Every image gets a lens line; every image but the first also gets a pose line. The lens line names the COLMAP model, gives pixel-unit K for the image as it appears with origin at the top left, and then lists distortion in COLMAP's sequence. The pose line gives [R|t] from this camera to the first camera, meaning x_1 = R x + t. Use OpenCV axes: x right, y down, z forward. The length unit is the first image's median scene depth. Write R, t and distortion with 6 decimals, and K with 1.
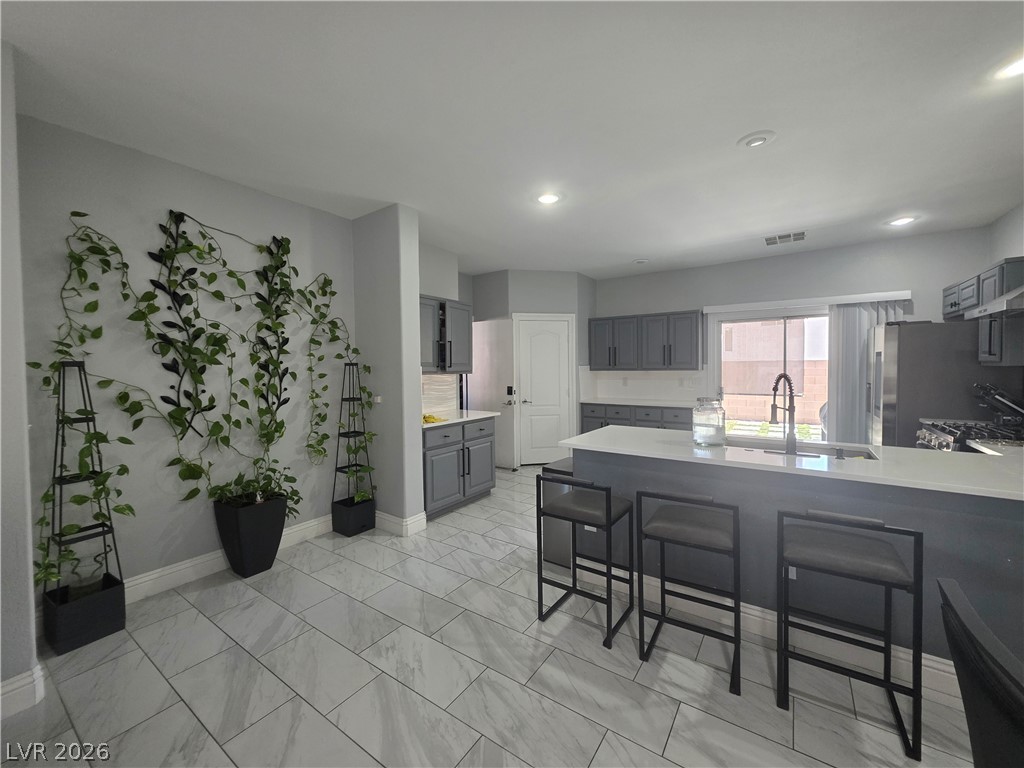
lens RADIAL K [[410.1, 0, 510.4], [0, 410.1, 377.1], [0, 0, 1]] dist [-0.000022, 0.000111]
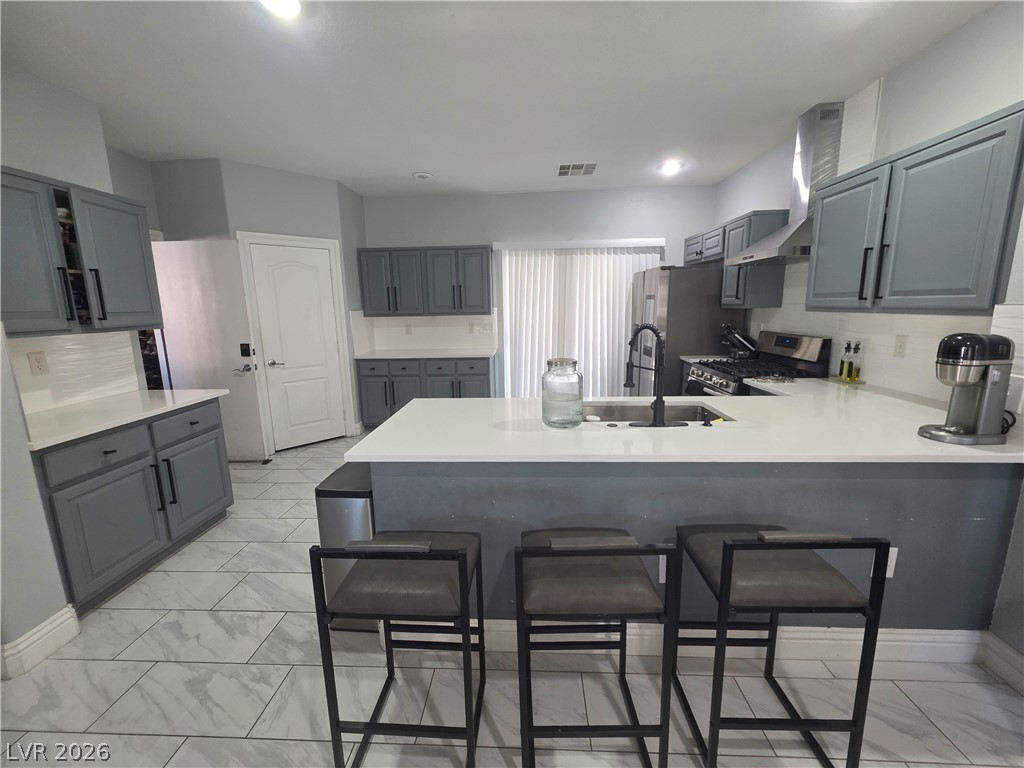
lens RADIAL K [[410.1, 0, 510.4], [0, 410.1, 375.5], [0, 0, 1]] dist [-0.000022, 0.000111]
pose [[0.848205, -0.096197, 0.520859, 0.017373], [0.023754, 0.989289, 0.144027, -0.016196], [-0.529135, -0.109792, 0.841405, 0.262173]]
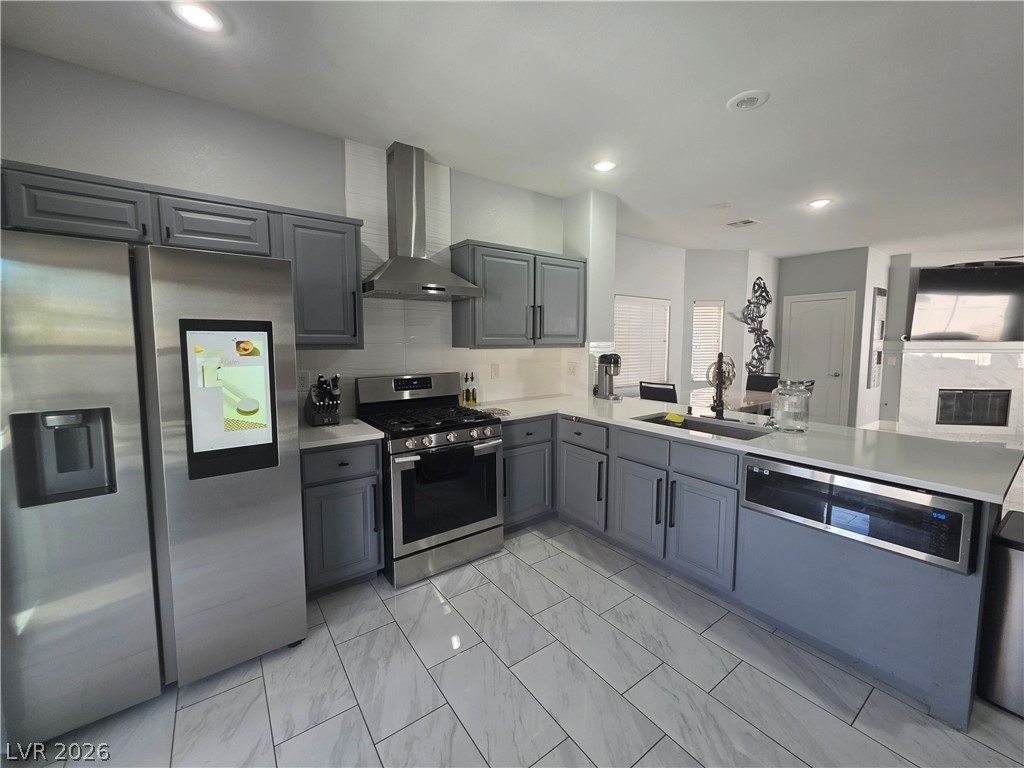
lens RADIAL K [[410.1, 0, 512.5], [0, 410.1, 376.1], [0, 0, 1]] dist [-0.000022, 0.000111]
pose [[-0.944376, -0.014852, 0.328532, 0.464024], [0.022120, 0.993849, 0.108514, -0.041689], [-0.328123, 0.109746, -0.938239, 1.239232]]
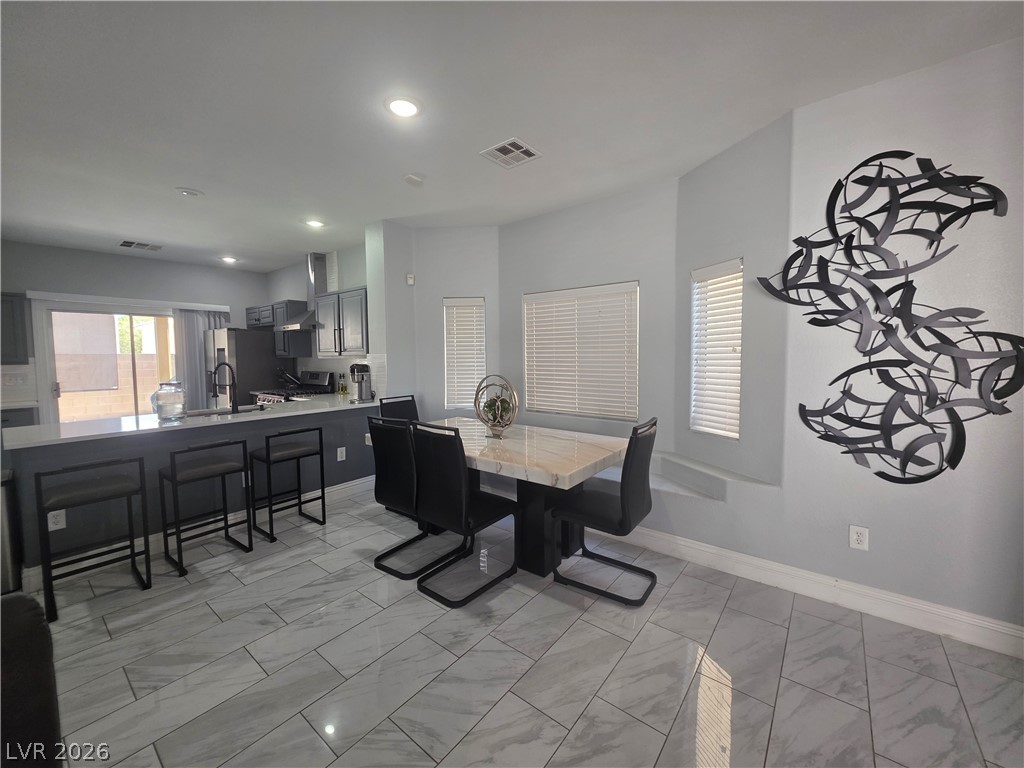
lens RADIAL K [[410.1, 0, 508.3], [0, 410.1, 377.2], [0, 0, 1]] dist [-0.000022, 0.000111]
pose [[0.067613, -0.045418, 0.996677, -0.425135], [0.035898, 0.998427, 0.043063, 0.012231], [-0.997066, 0.032867, 0.069137, -0.078742]]
